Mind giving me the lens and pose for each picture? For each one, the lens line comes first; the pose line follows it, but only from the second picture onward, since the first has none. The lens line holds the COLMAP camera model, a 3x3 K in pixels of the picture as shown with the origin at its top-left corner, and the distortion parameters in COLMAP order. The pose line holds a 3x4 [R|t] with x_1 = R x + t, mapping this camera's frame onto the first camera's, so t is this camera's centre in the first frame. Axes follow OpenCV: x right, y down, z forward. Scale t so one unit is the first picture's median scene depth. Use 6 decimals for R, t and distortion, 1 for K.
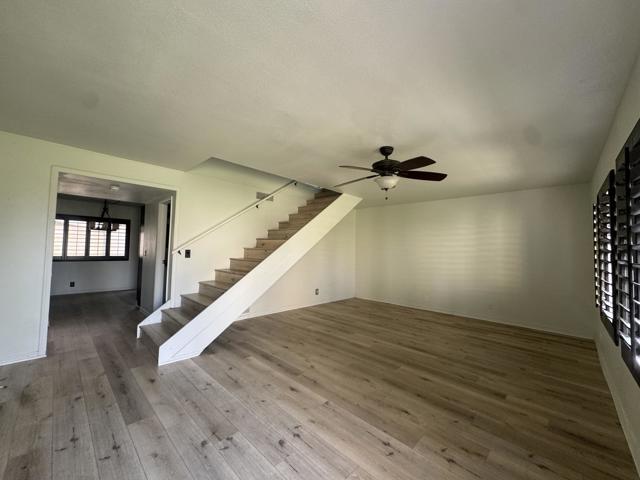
lens RADIAL K [[255.9, 0, 320.2], [0, 255.9, 239.3], [0, 0, 1]] dist [-0.002744, 0.000410]
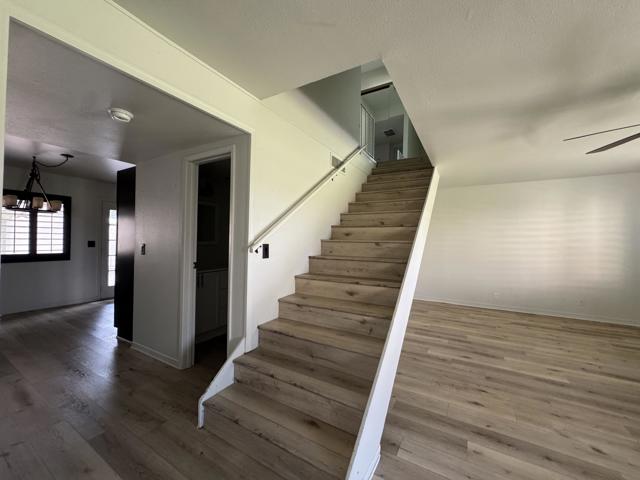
lens RADIAL K [[255.9, 0, 320.3], [0, 255.9, 239.3], [0, 0, 1]] dist [-0.002744, 0.000410]
pose [[0.973637, -0.006604, 0.228009, -0.512609], [-0.002243, 0.999255, 0.038519, 0.007889], [-0.228094, -0.038015, 0.972897, 0.414503]]
